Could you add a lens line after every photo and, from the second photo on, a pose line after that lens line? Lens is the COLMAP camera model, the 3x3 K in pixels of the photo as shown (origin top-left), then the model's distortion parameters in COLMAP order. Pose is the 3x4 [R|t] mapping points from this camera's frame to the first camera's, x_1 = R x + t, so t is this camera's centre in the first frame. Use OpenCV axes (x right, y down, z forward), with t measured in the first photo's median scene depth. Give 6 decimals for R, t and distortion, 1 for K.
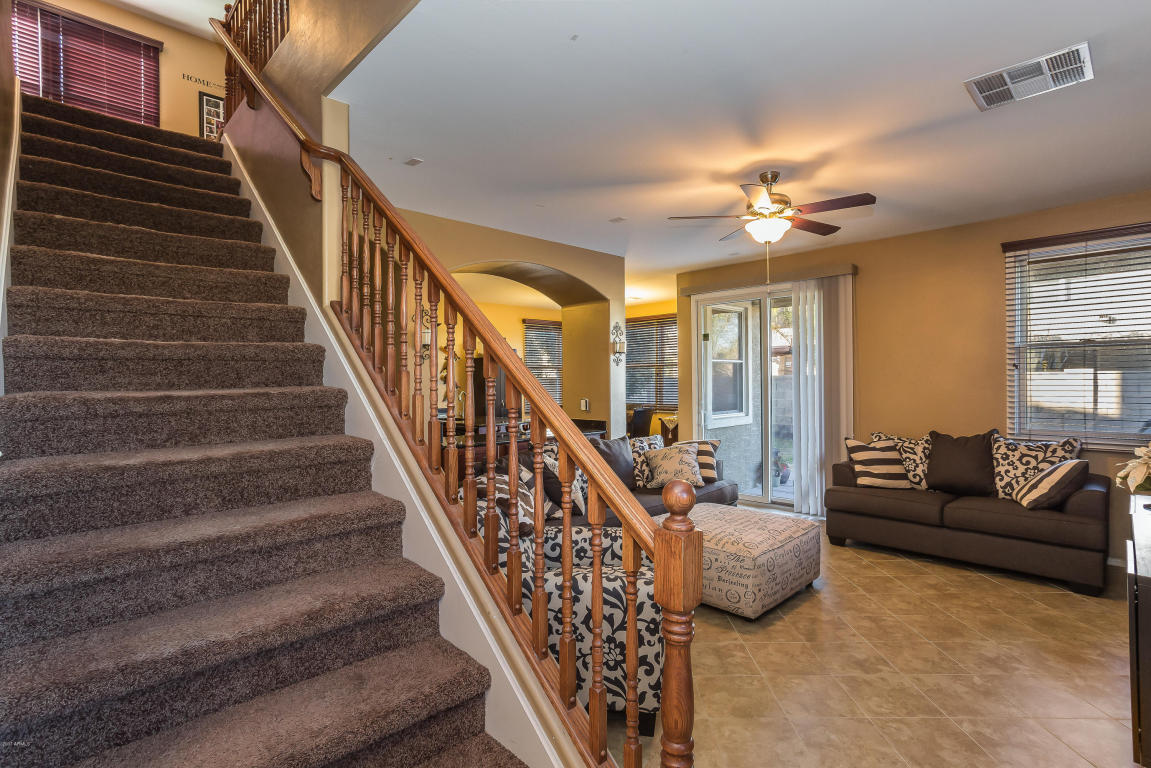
lens RADIAL K [[559.4, 0, 575.5], [0, 559.4, 384.0], [0, 0, 1]] dist [-0.003090, -0.000129]
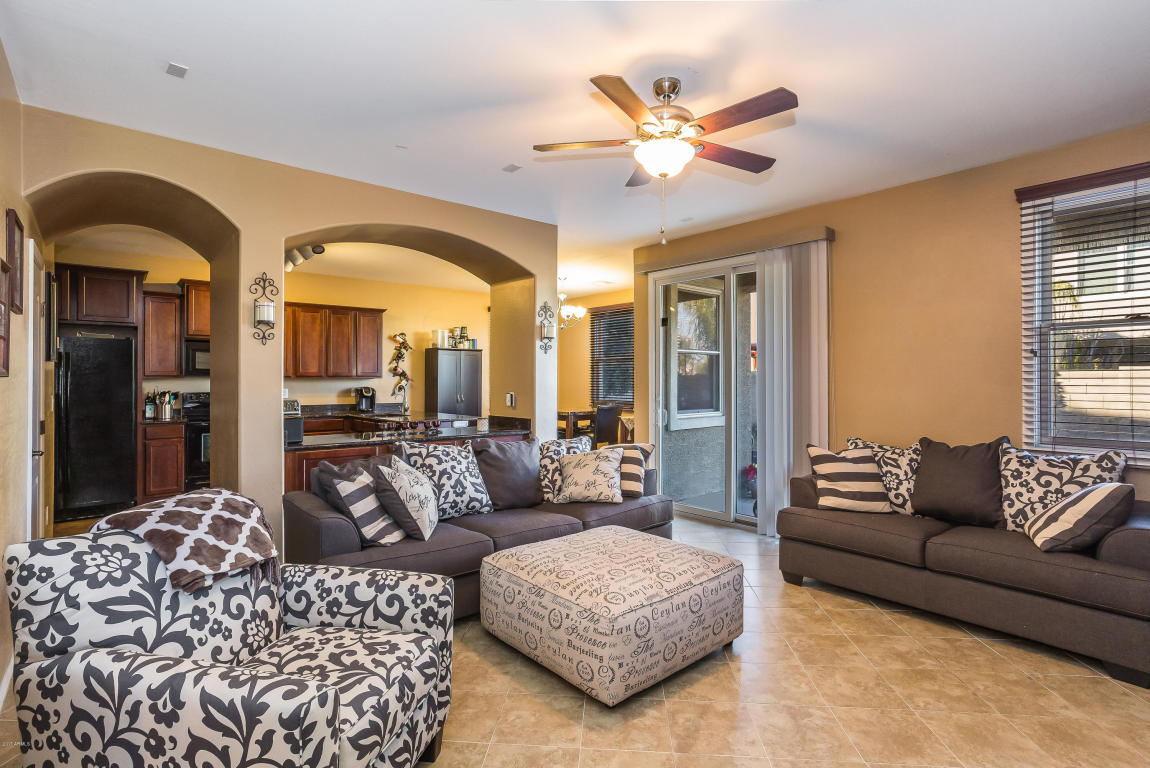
lens RADIAL K [[554.8, 0, 569.4], [0, 554.8, 375.8], [0, 0, 1]] dist [-0.021070, 0.009788]
pose [[0.997191, 0.009331, -0.074311, 0.235509], [-0.010365, 0.999855, -0.013537, 0.016260], [0.074174, 0.014270, 0.997143, 0.233327]]
